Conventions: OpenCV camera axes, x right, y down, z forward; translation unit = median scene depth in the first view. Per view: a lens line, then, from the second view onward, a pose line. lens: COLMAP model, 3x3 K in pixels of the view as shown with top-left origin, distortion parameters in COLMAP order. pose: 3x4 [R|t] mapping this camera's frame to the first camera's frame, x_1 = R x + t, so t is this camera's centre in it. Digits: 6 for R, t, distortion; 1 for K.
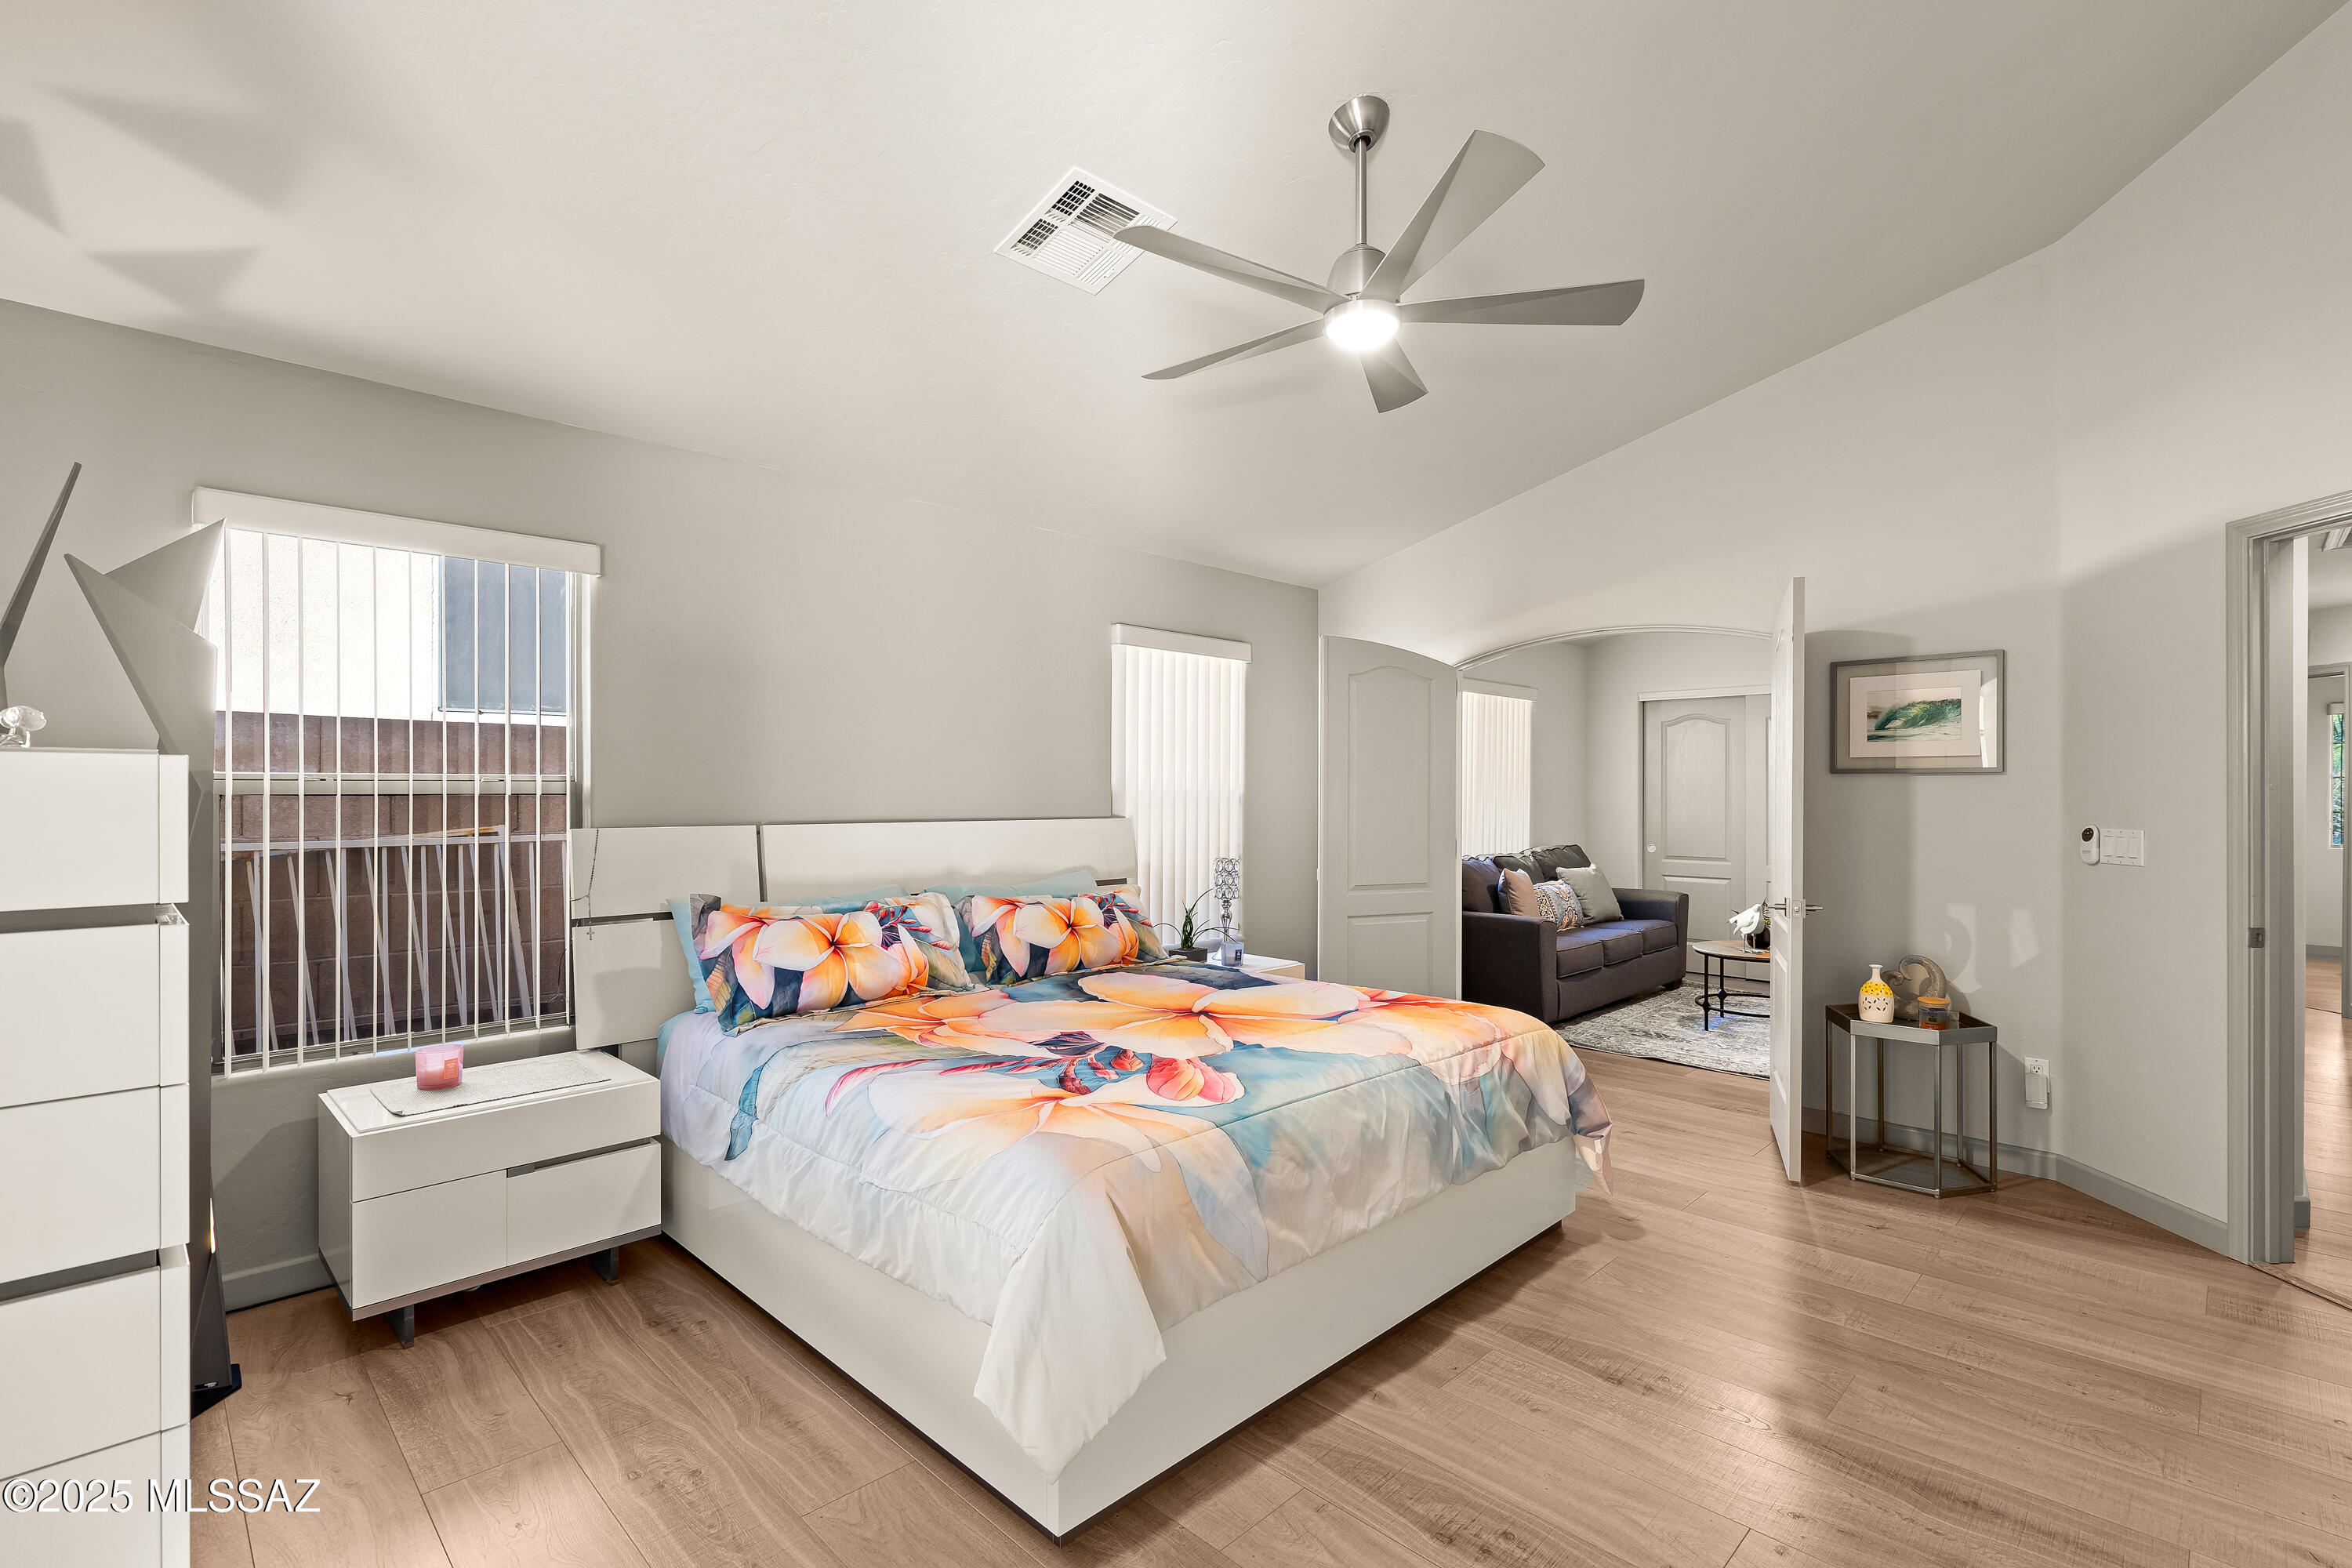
lens RADIAL K [[1063.6, 0, 1187.4], [0, 1063.6, 793.1], [0, 0, 1]] dist [0.005178, 0.000813]
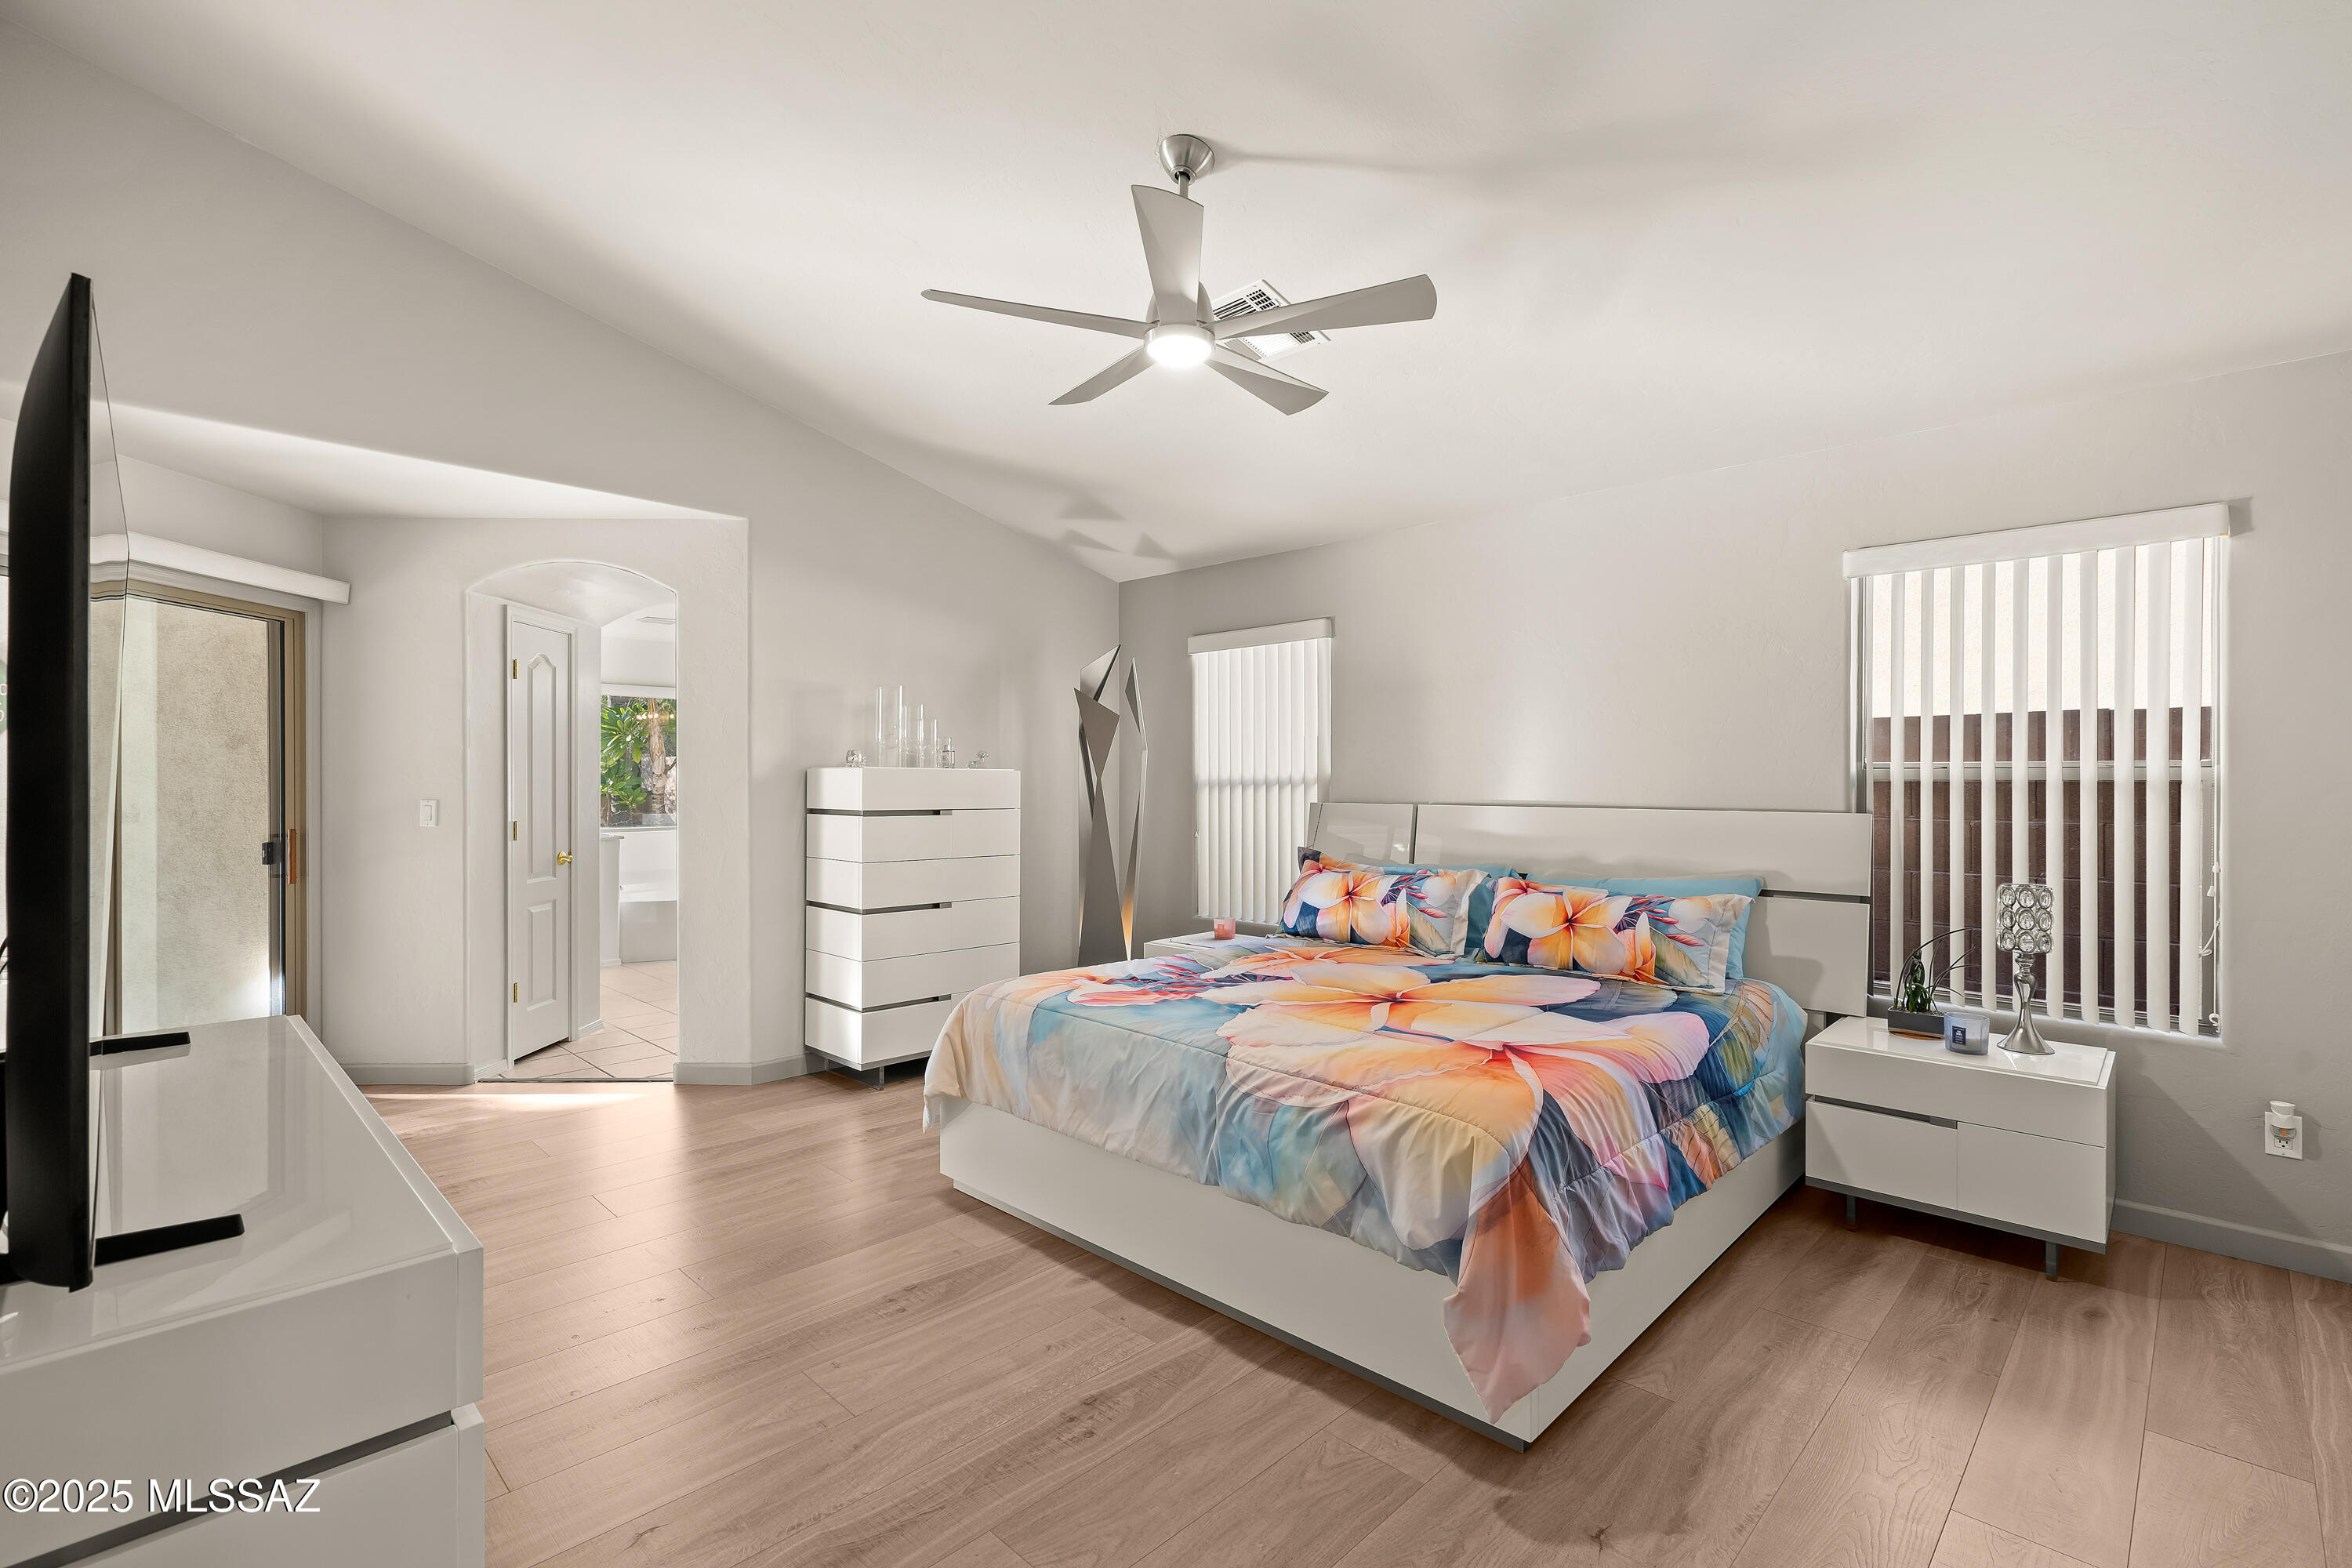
lens RADIAL K [[1063.6, 0, 1180.0], [0, 1063.6, 790.1], [0, 0, 1]] dist [0.005178, 0.000813]
pose [[0.002676, 0.003435, -0.999991, 1.053060], [0.001355, 0.999993, 0.003439, 0.009858], [0.999996, -0.001364, 0.002671, 0.851057]]
